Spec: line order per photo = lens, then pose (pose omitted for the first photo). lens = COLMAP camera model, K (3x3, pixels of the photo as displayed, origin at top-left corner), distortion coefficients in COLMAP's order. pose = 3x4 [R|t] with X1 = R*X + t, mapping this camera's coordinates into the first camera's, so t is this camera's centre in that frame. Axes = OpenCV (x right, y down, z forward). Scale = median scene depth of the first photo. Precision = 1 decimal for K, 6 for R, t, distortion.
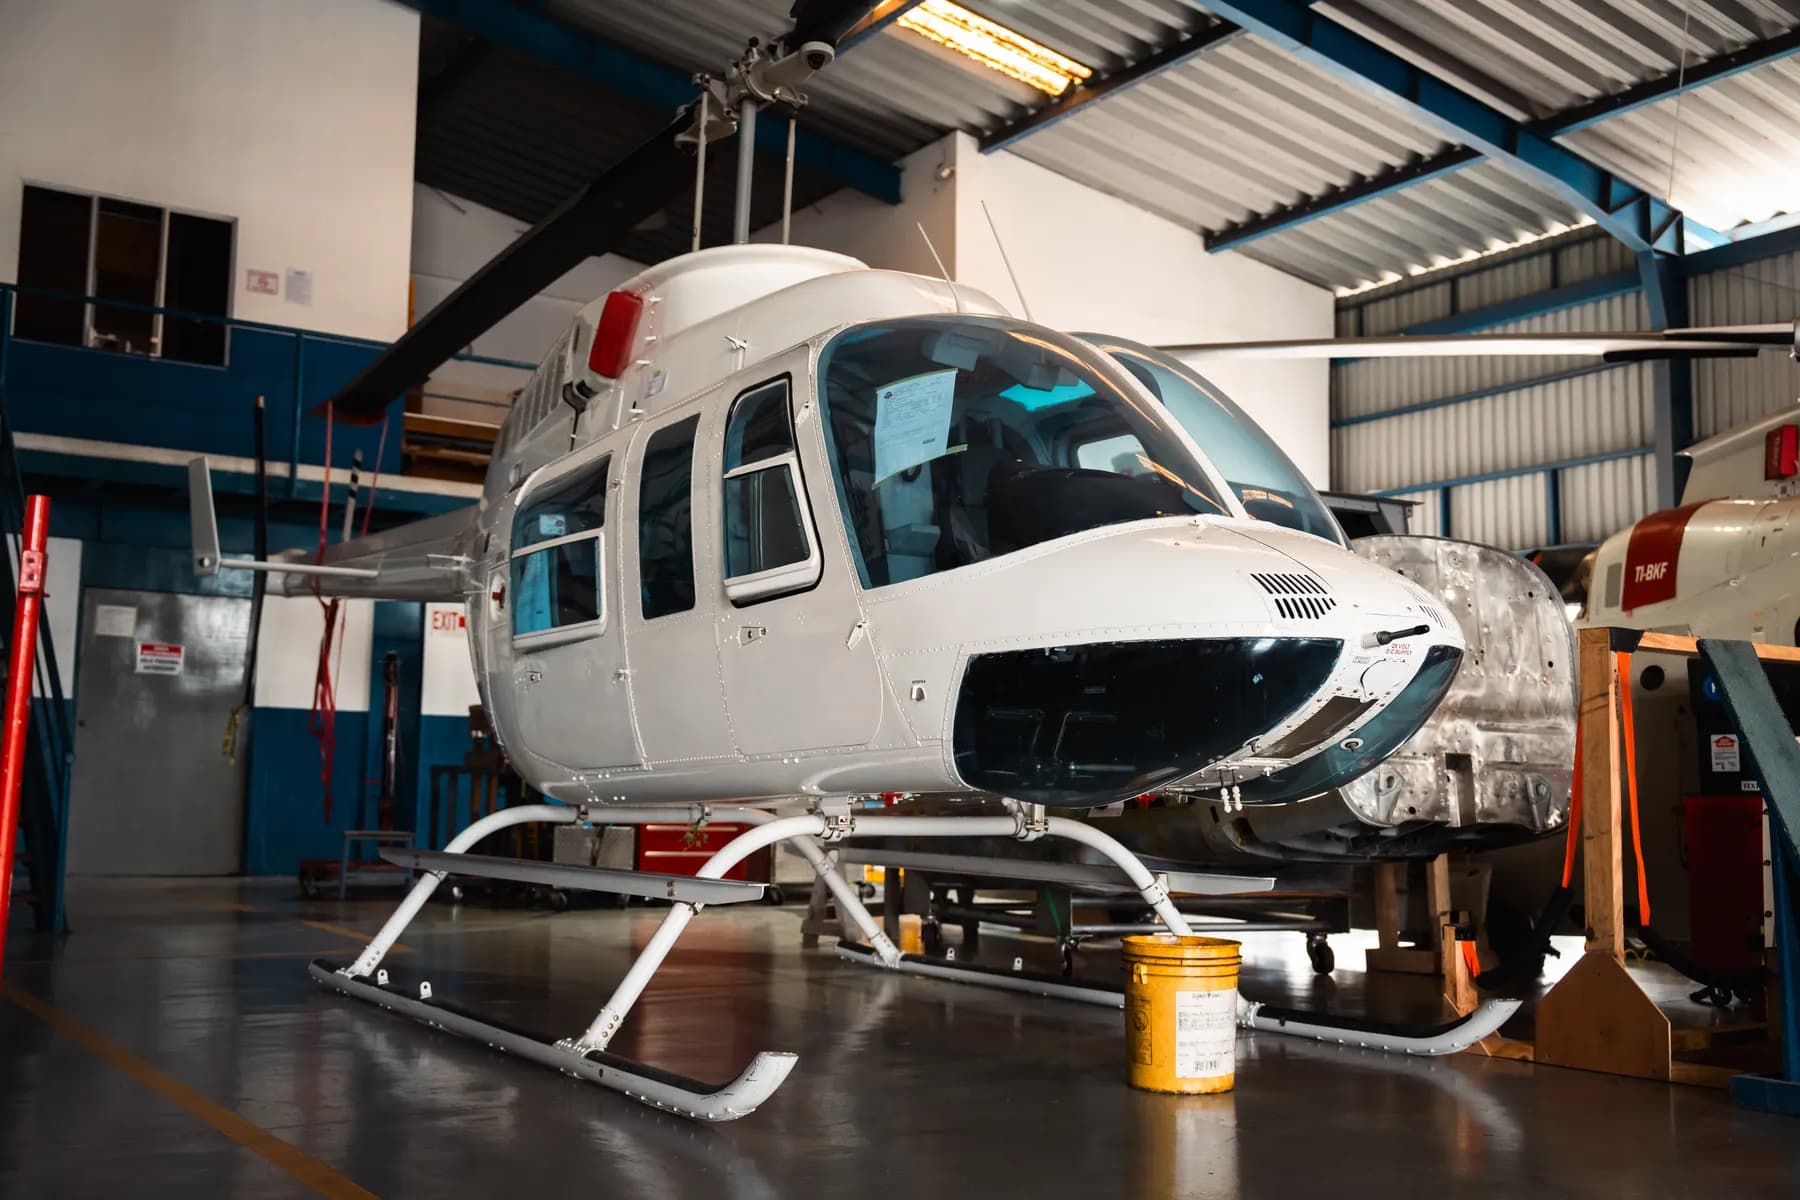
lens RADIAL K [[1808.2, 0, 900.0], [0, 1808.2, 600.0], [0, 0, 1]] dist [0.000204, -0.004411]
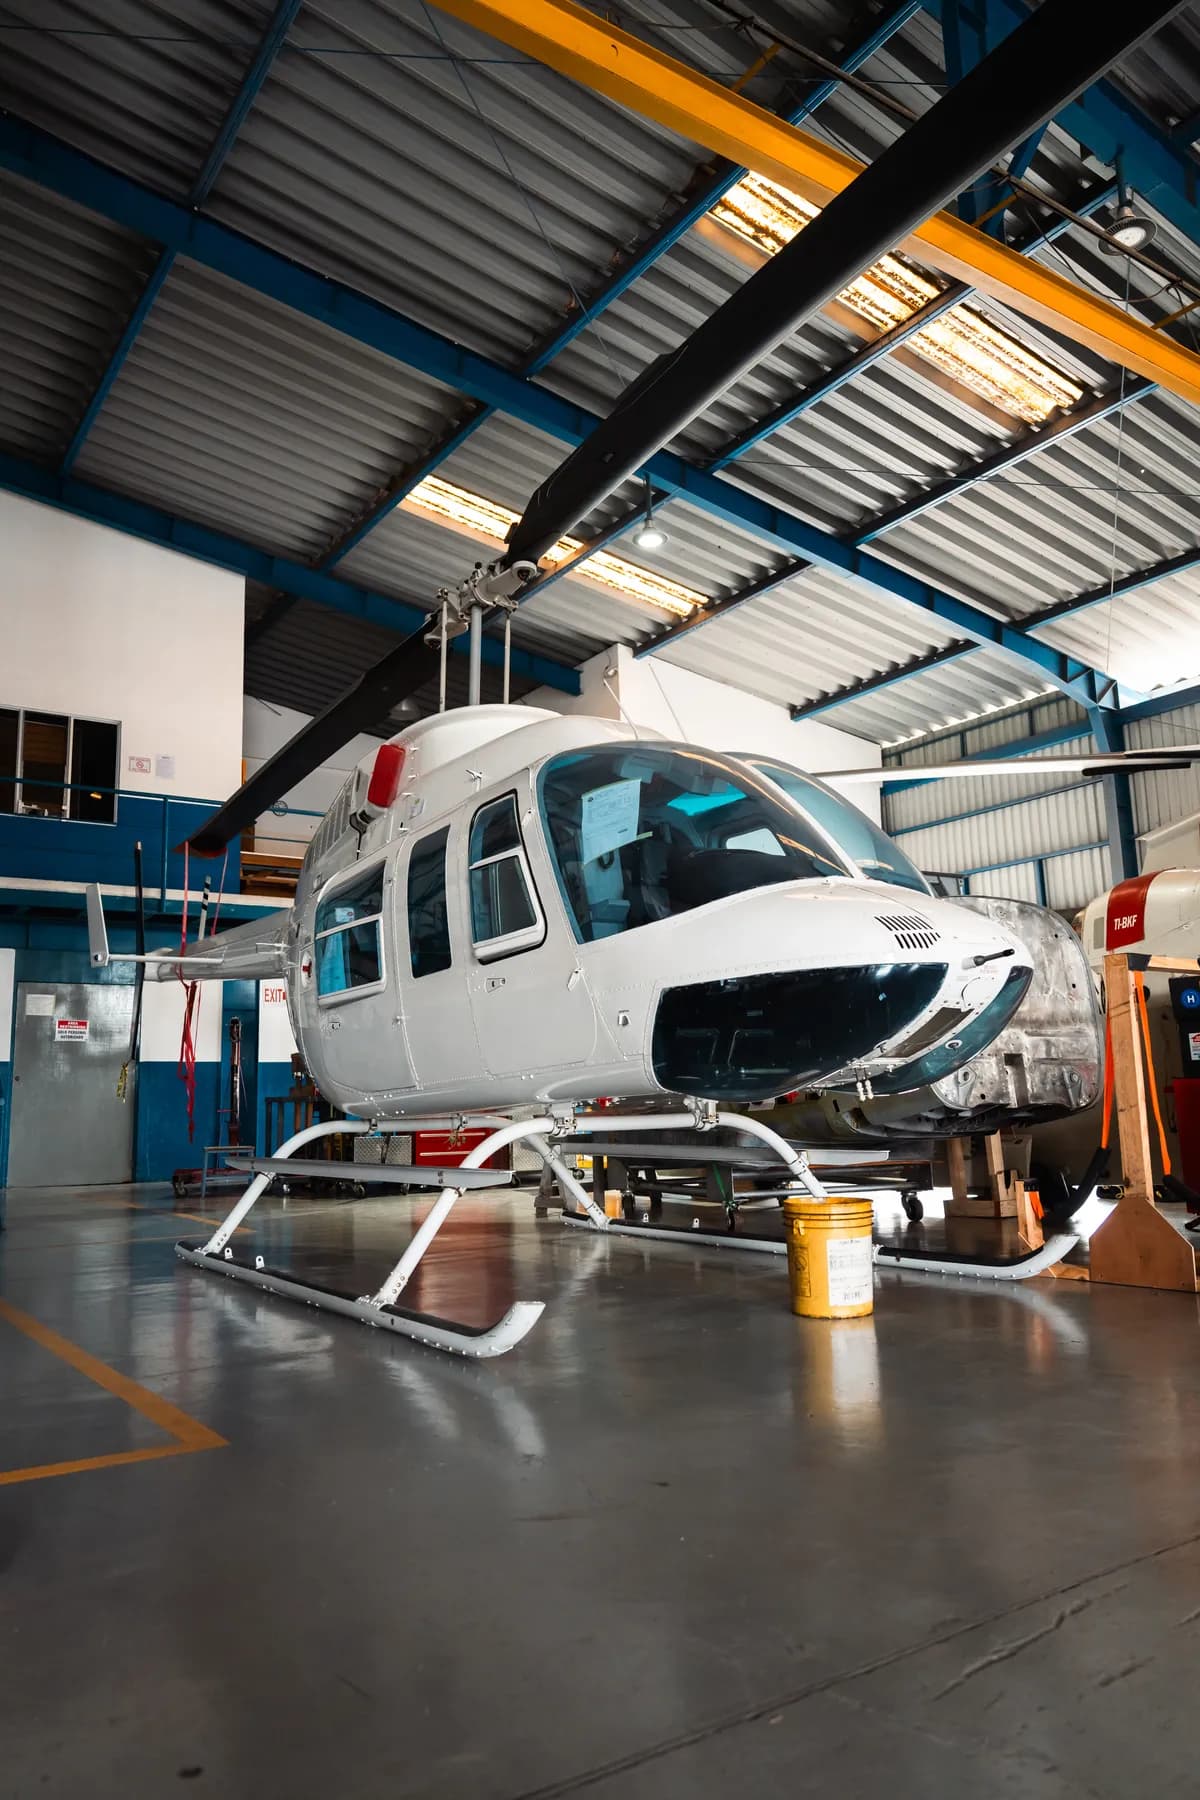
lens RADIAL K [[1239.3, 0, 600.0], [0, 1239.3, 900.0], [0, 0, 1]] dist [0.001285, 0.001278]
pose [[0.999115, -0.040329, 0.011916, -0.006994], [0.040951, 0.997499, -0.057611, 0.007564], [-0.009562, 0.058048, 0.998268, 0.044087]]
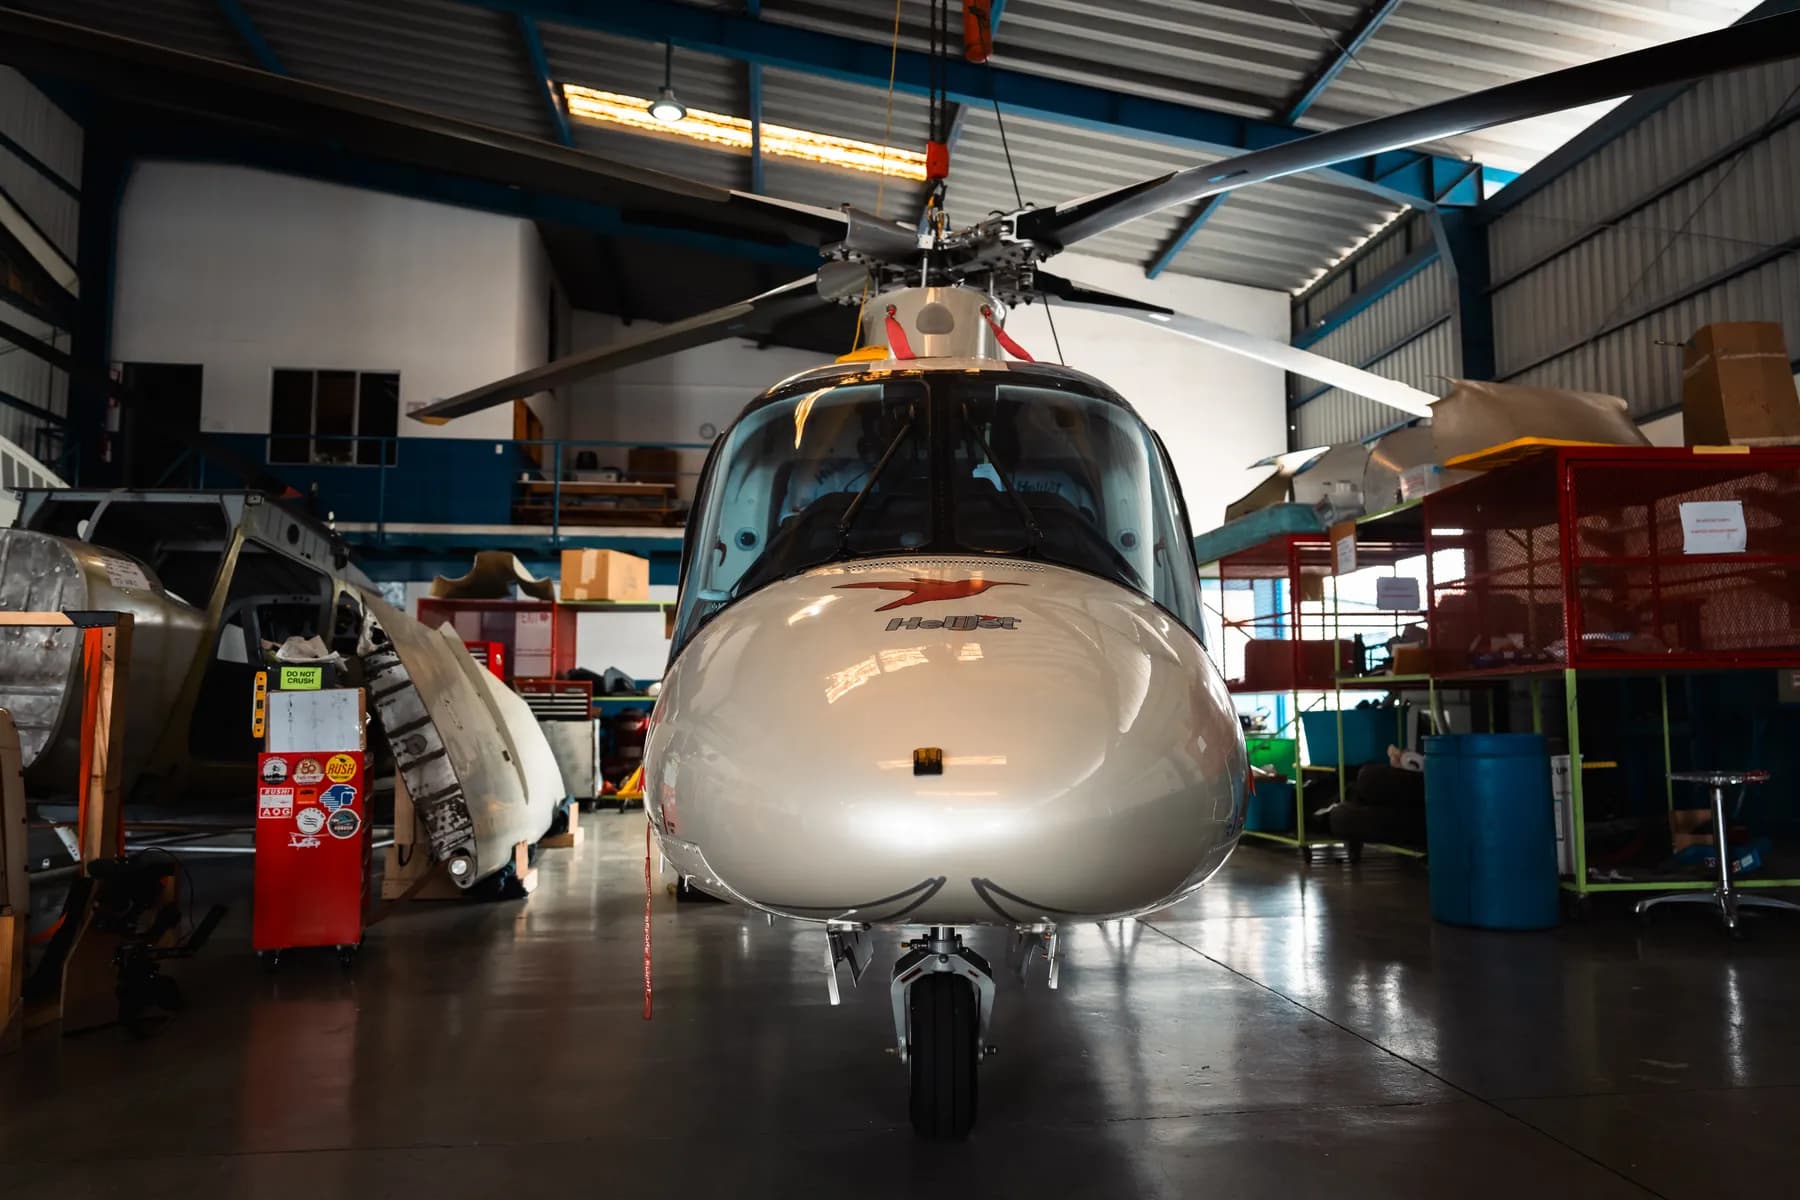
lens RADIAL K [[1239.3, 0, 897.9], [0, 1239.3, 594.3], [0, 0, 1]] dist [0.001285, 0.001278]
pose [[0.888906, -0.061522, -0.453939, 1.175658], [0.062257, 0.997971, -0.013343, 0.059832], [0.453839, -0.016400, 0.890933, 0.539568]]
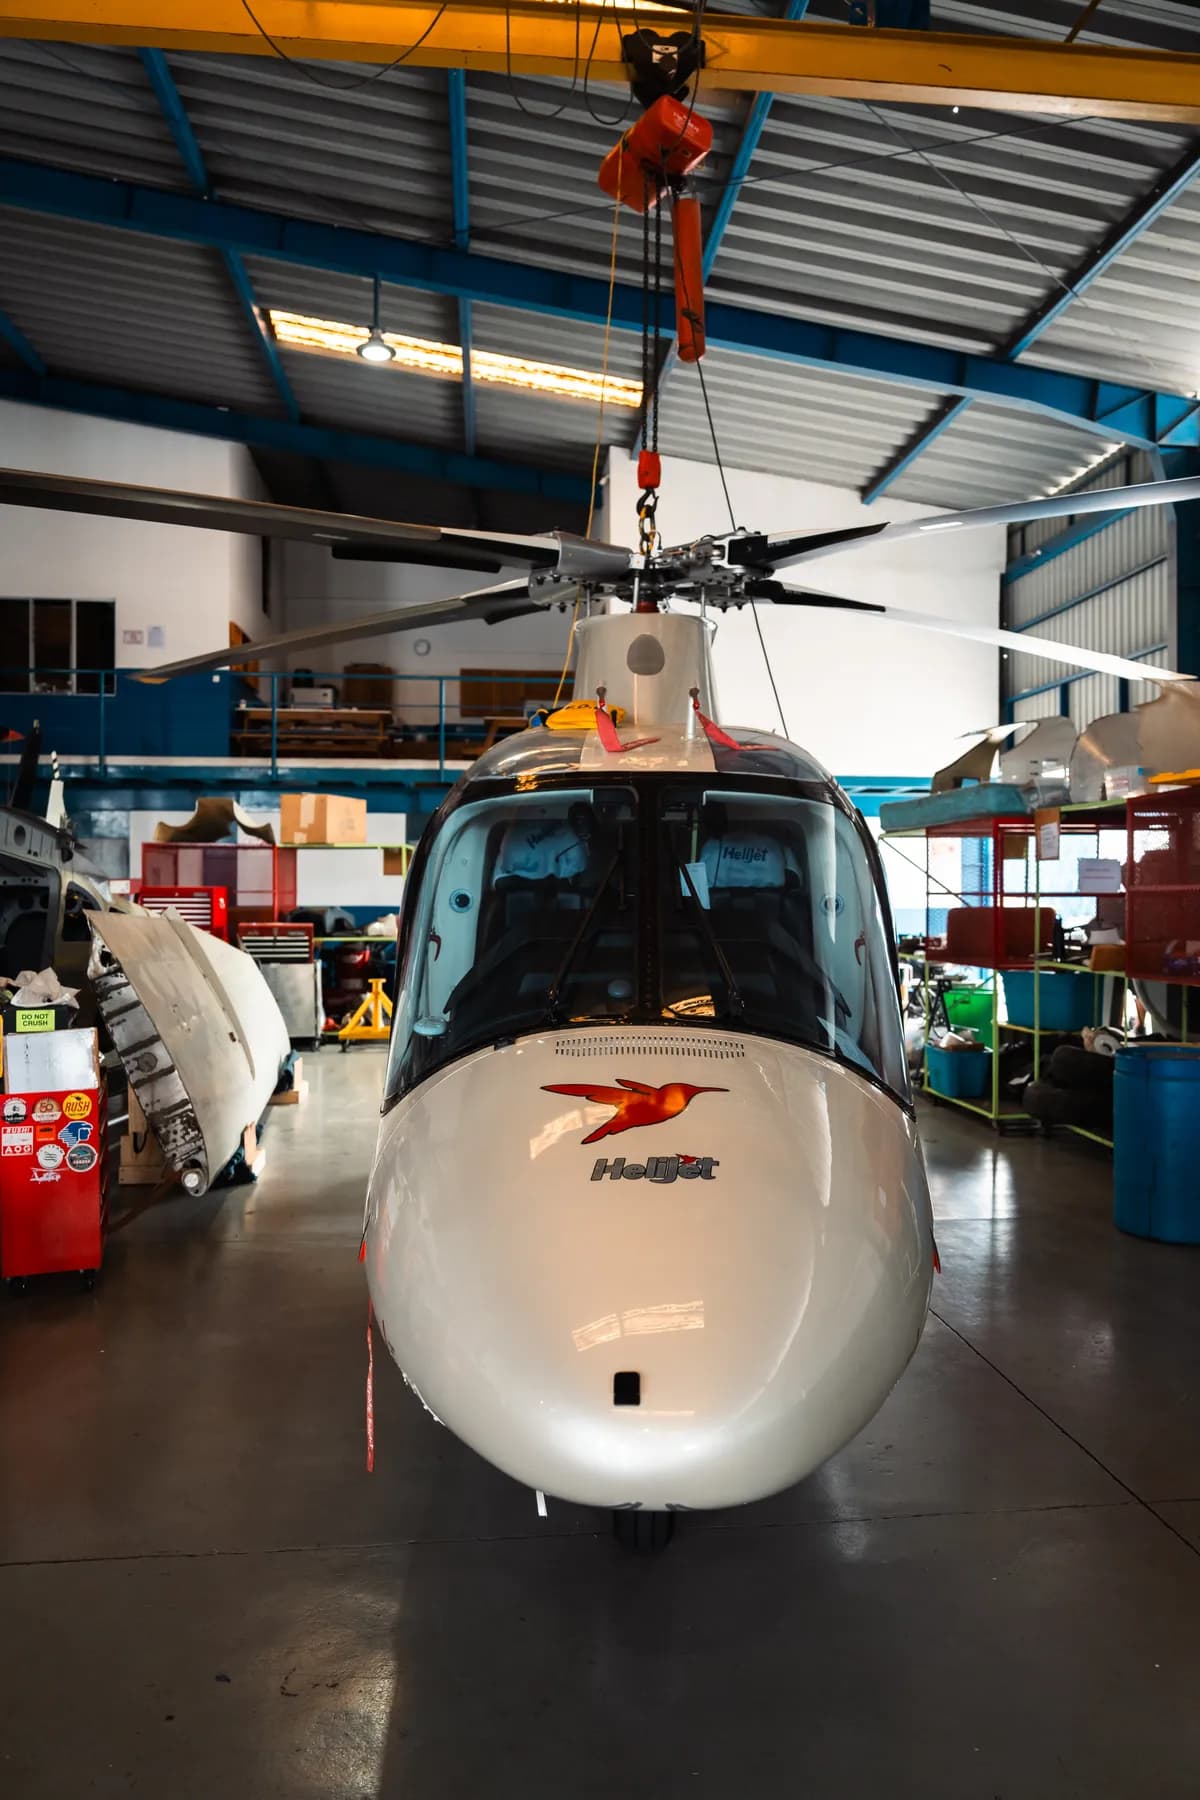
lens RADIAL K [[1215.5, 0, 600.0], [0, 1215.5, 900.0], [0, 0, 1]] dist [-0.000967, -0.000812]
pose [[0.884732, -0.012294, -0.465938, 1.184409], [0.060411, 0.994245, 0.088477, -0.039543], [0.462168, -0.106426, 0.880383, 0.540631]]
